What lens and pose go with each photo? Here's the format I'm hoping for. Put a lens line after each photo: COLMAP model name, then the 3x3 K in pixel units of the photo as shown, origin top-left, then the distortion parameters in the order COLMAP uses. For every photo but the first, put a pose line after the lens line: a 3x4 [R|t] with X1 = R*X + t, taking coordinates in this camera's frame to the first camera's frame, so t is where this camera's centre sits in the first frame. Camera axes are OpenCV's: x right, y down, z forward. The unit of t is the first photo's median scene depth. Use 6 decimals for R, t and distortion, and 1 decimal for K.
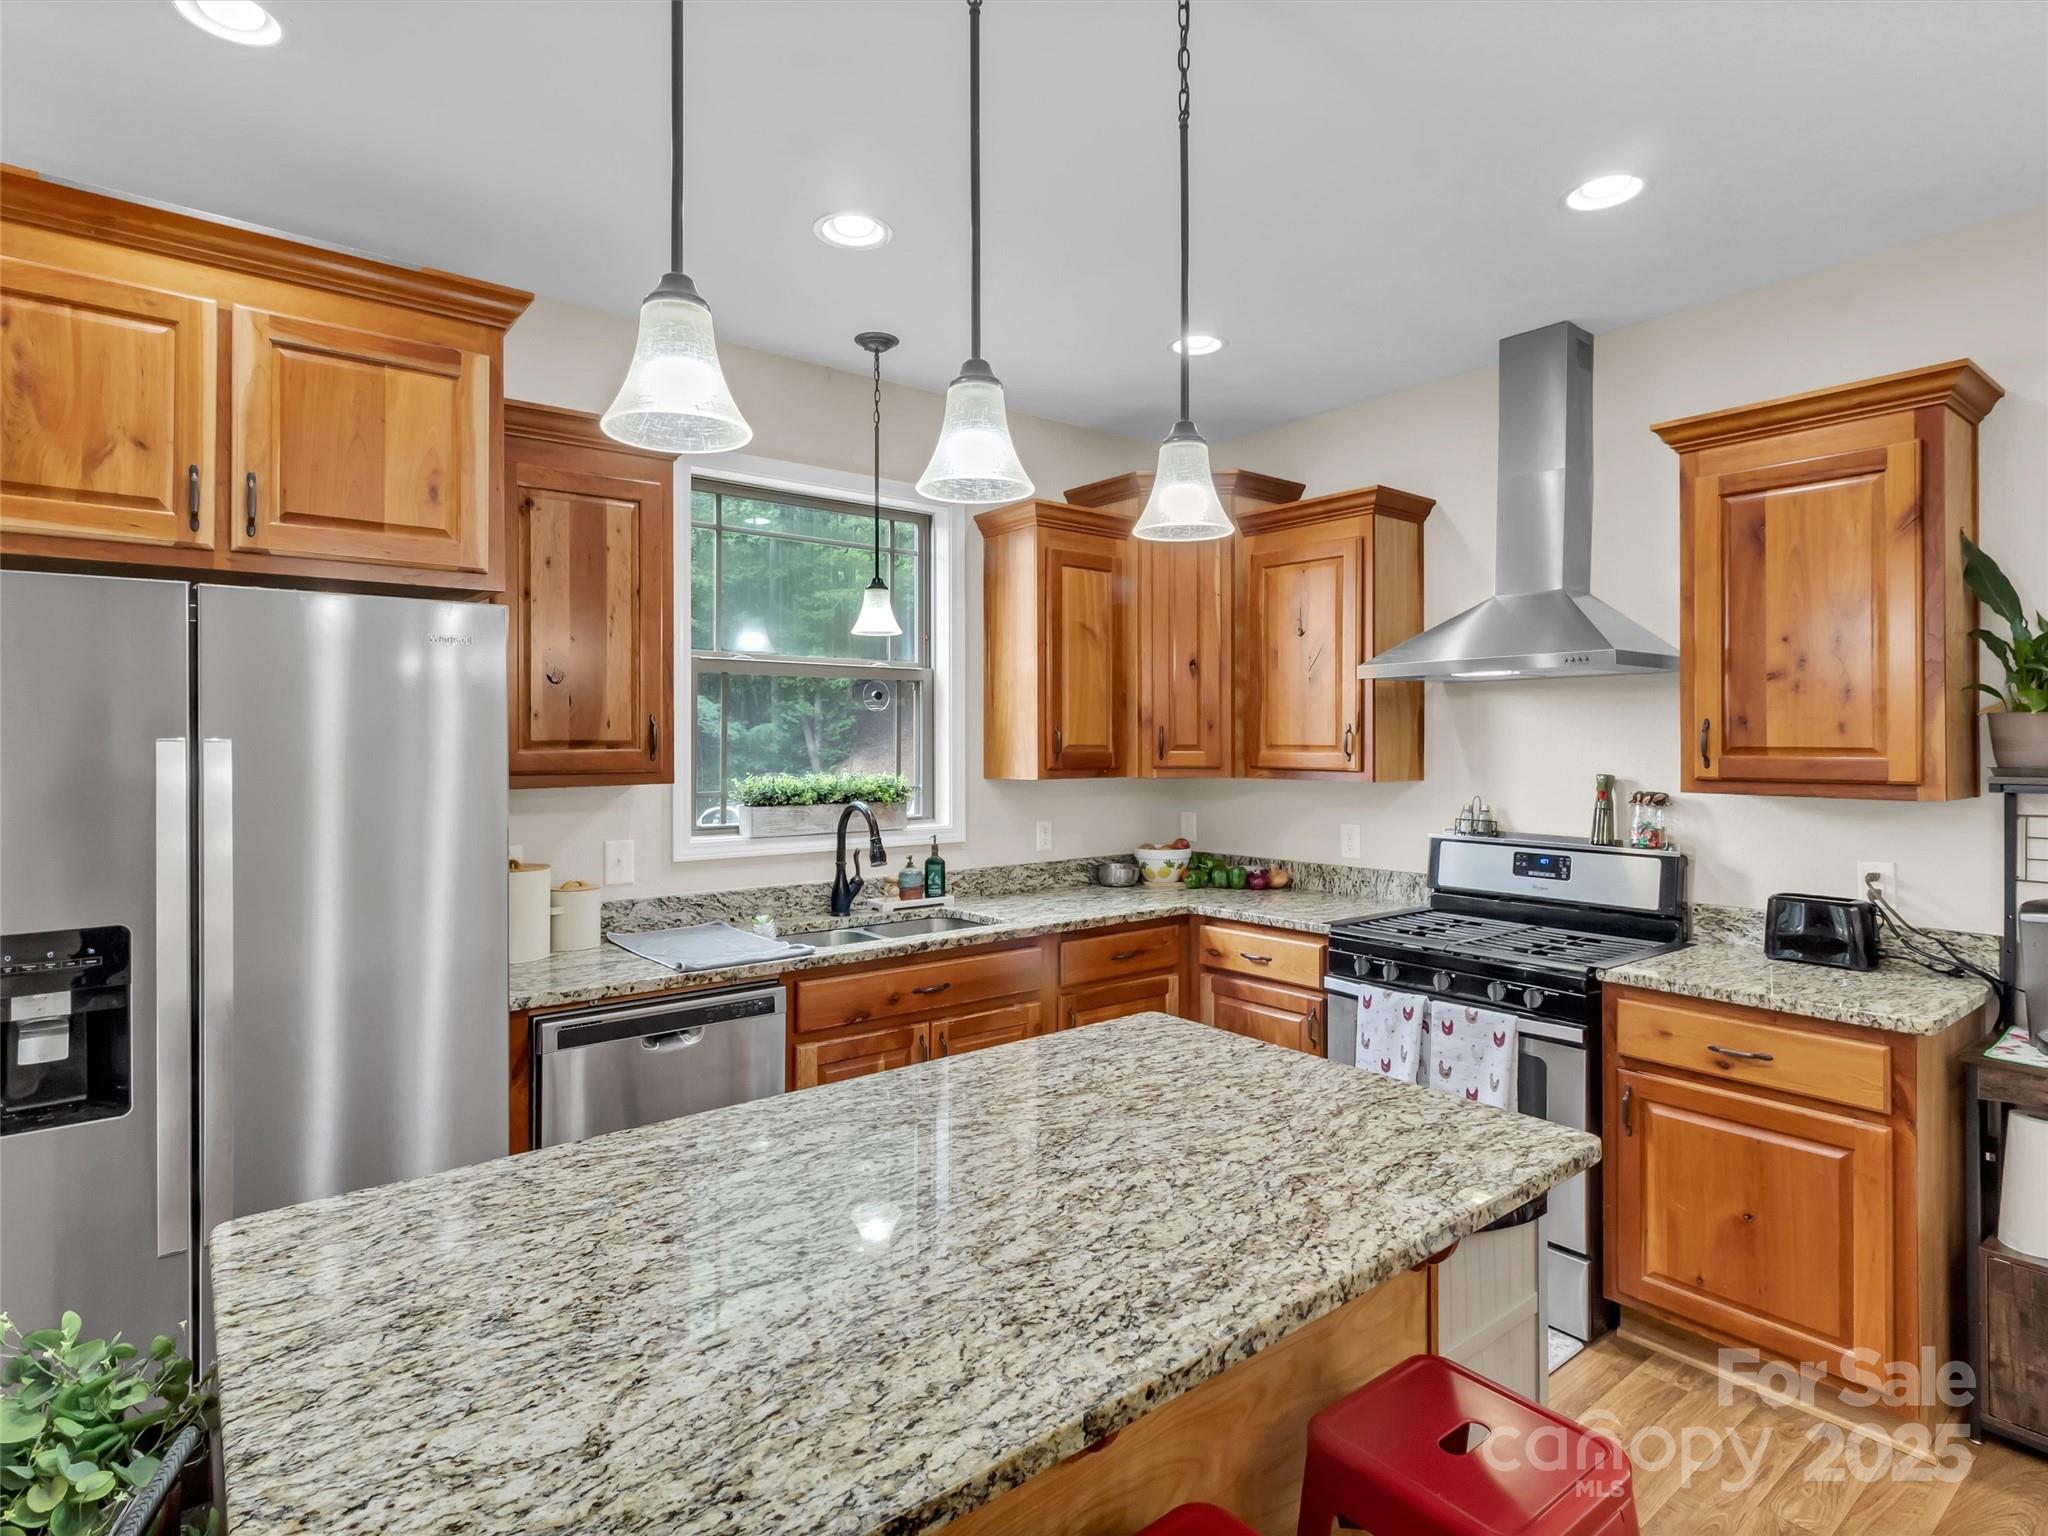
lens RADIAL K [[1079.4, 0, 1035.8], [0, 1079.4, 730.1], [0, 0, 1]] dist [0.002748, -0.000766]
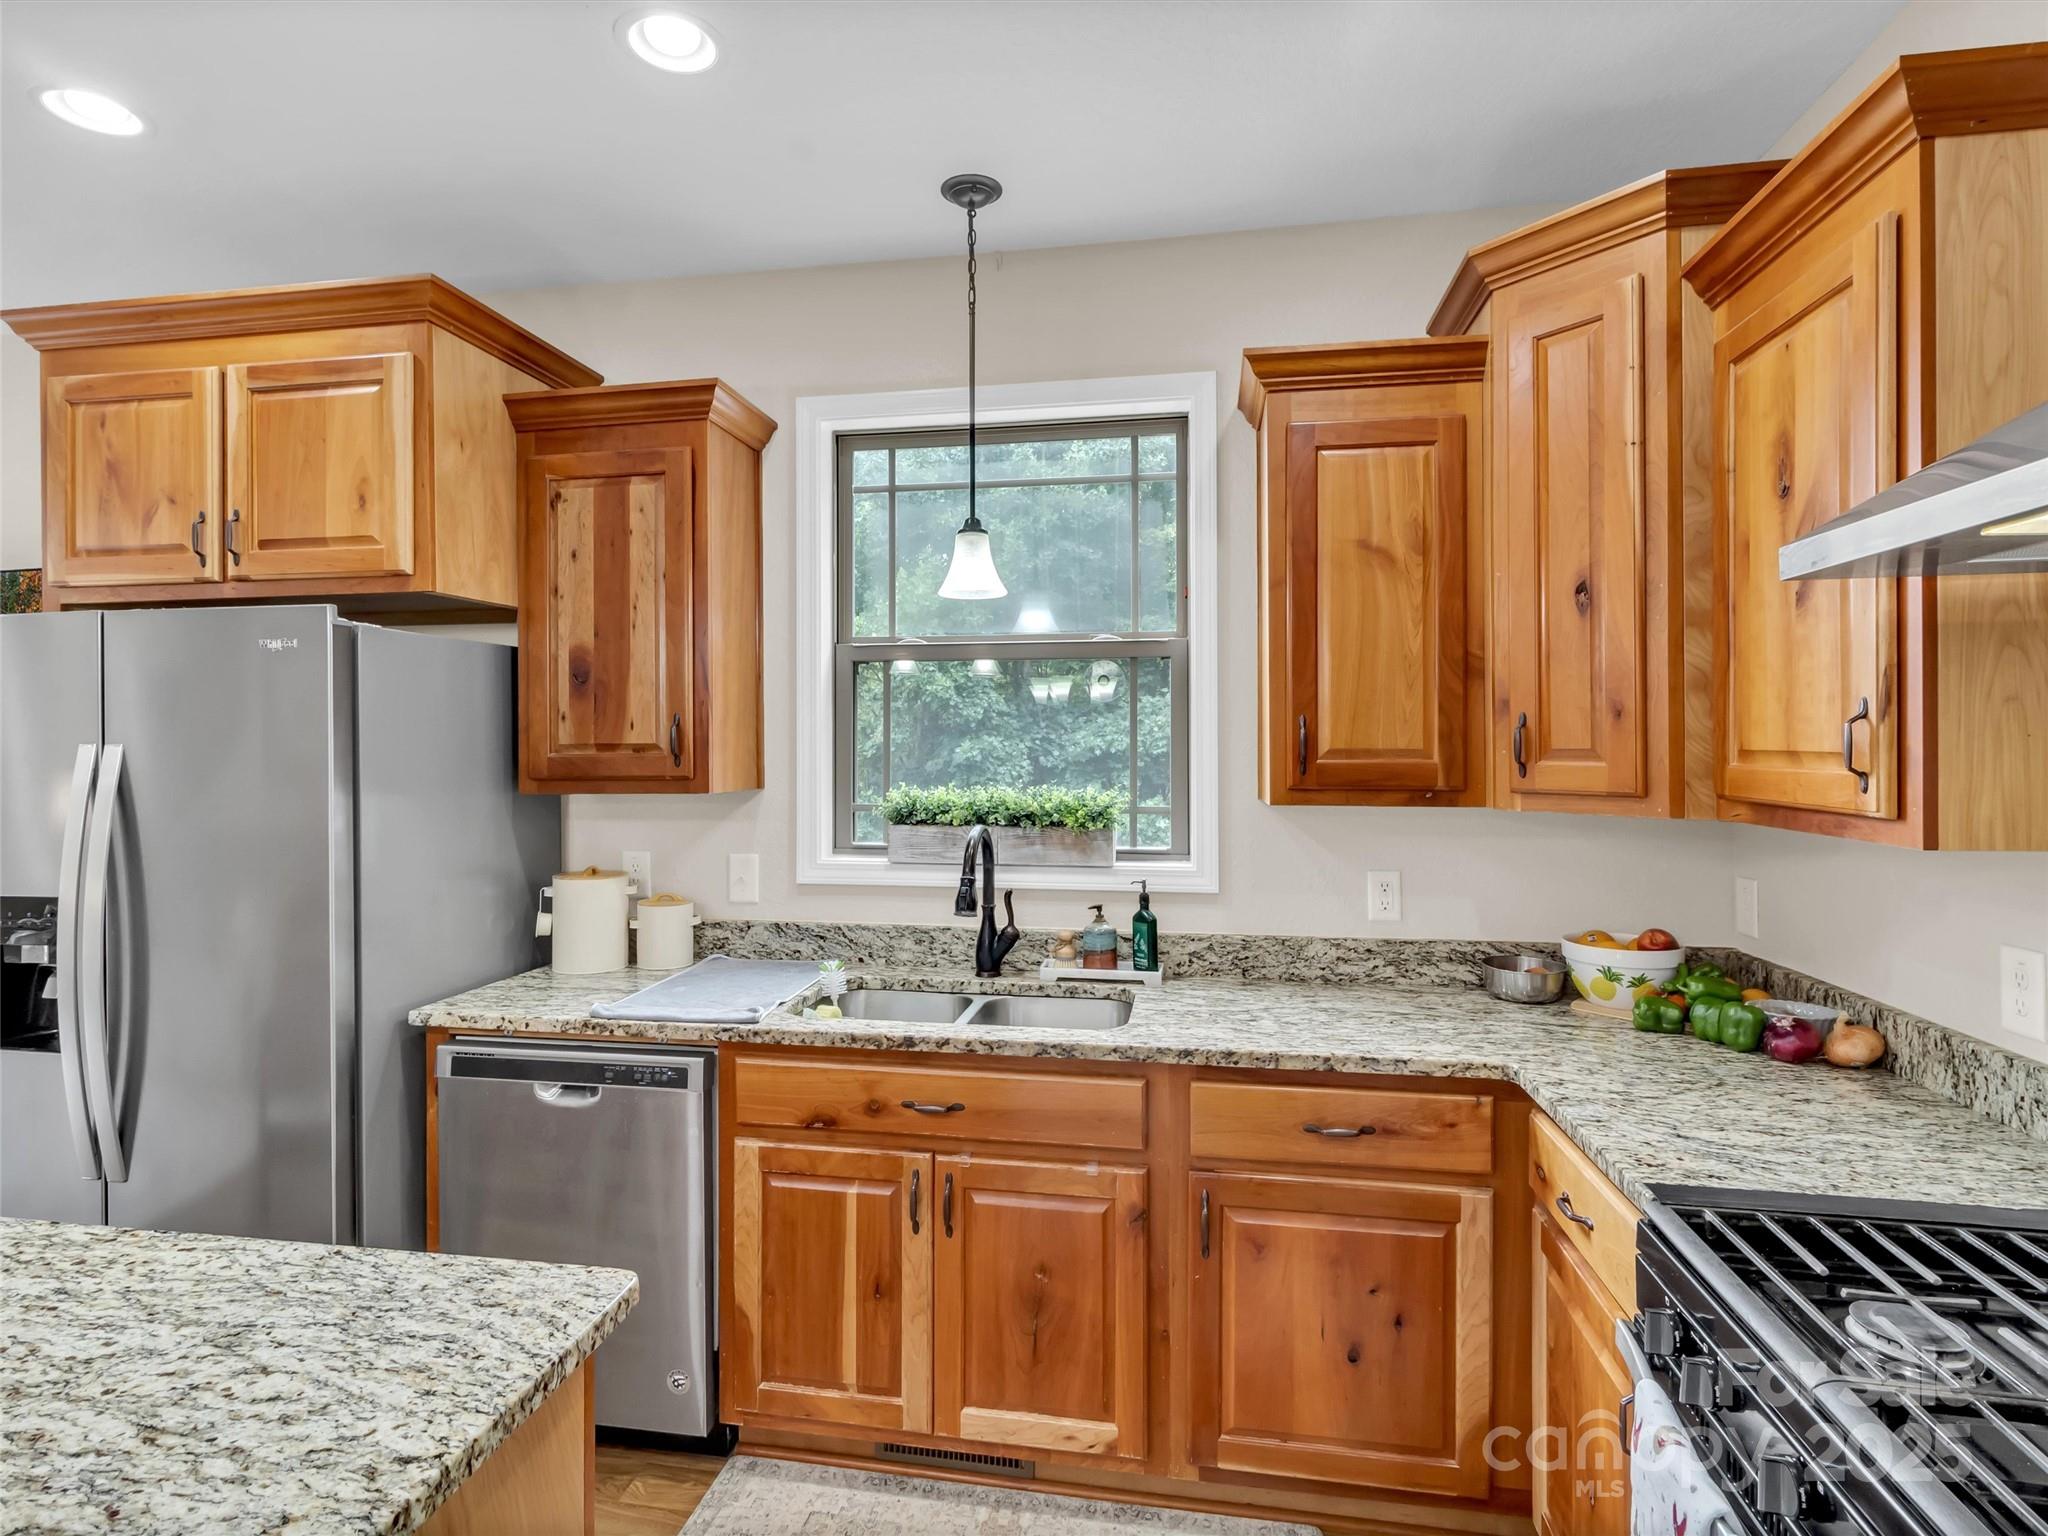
lens RADIAL K [[1079.4, 0, 1038.1], [0, 1079.4, 736.6], [0, 0, 1]] dist [0.002748, -0.000766]
pose [[0.653812, -0.005530, -0.756637, 0.526822], [0.010588, 0.999942, 0.001841, 0.005795], [0.756583, -0.009215, 0.653833, 0.686674]]
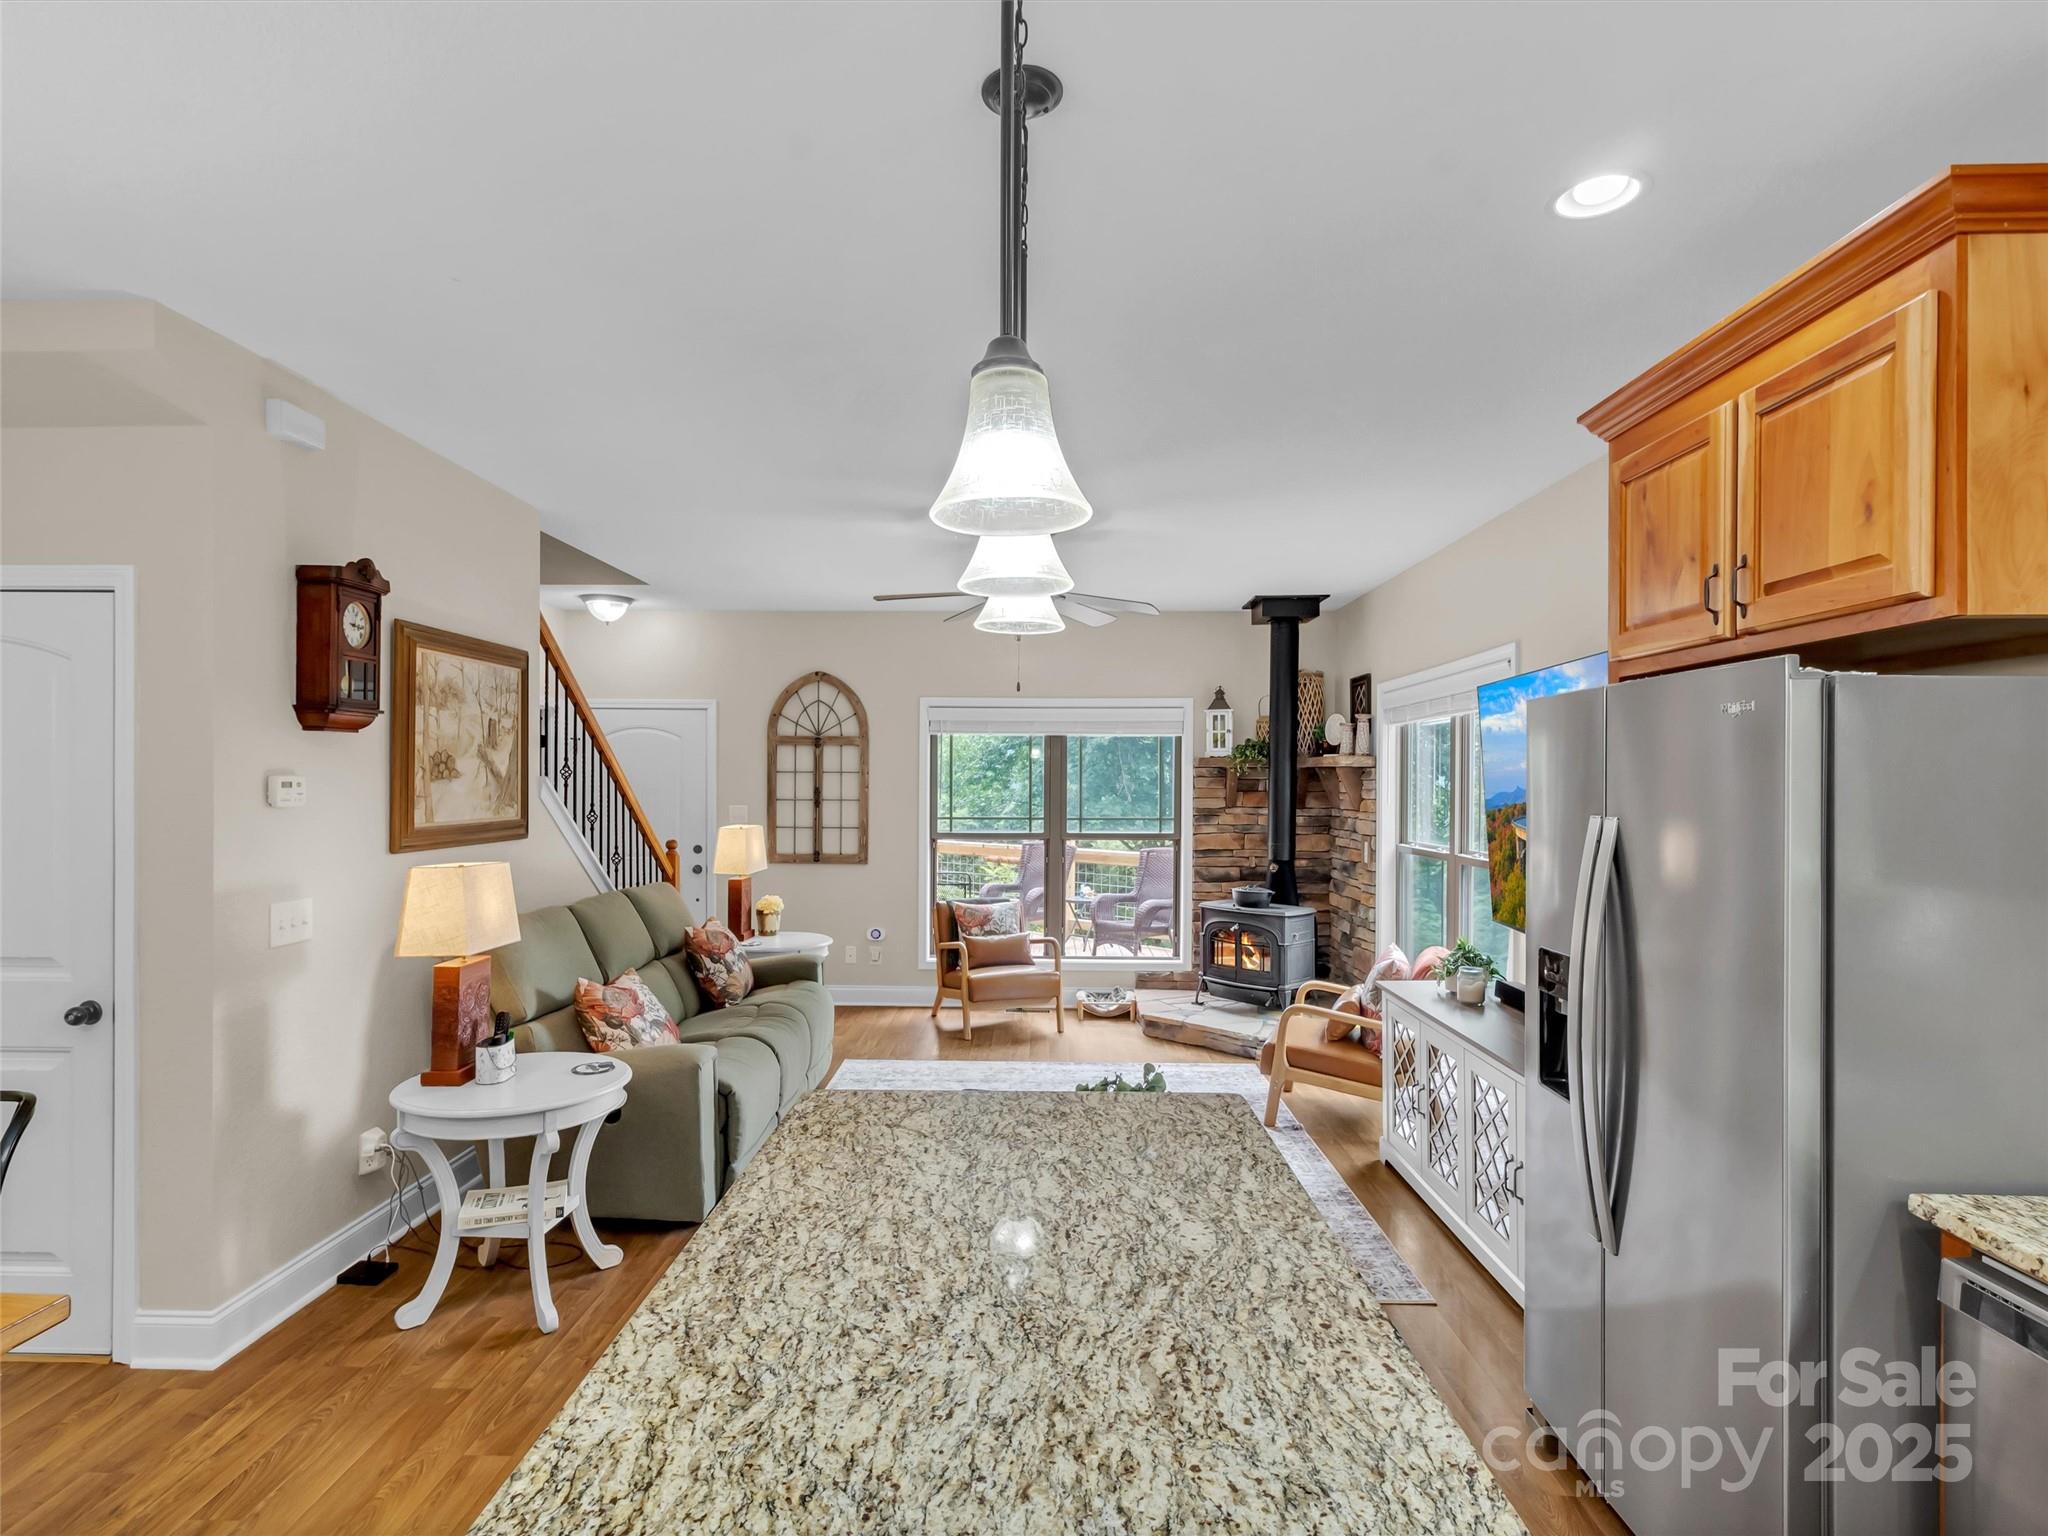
lens RADIAL K [[1079.4, 0, 992.8], [0, 1079.4, 789.2], [0, 0, 1]] dist [0.002748, -0.000766]
pose [[-0.667370, 0.002599, -0.744722, 0.380054], [0.002453, 0.999996, 0.001292, -0.017378], [0.744723, -0.000965, -0.667373, 0.885142]]
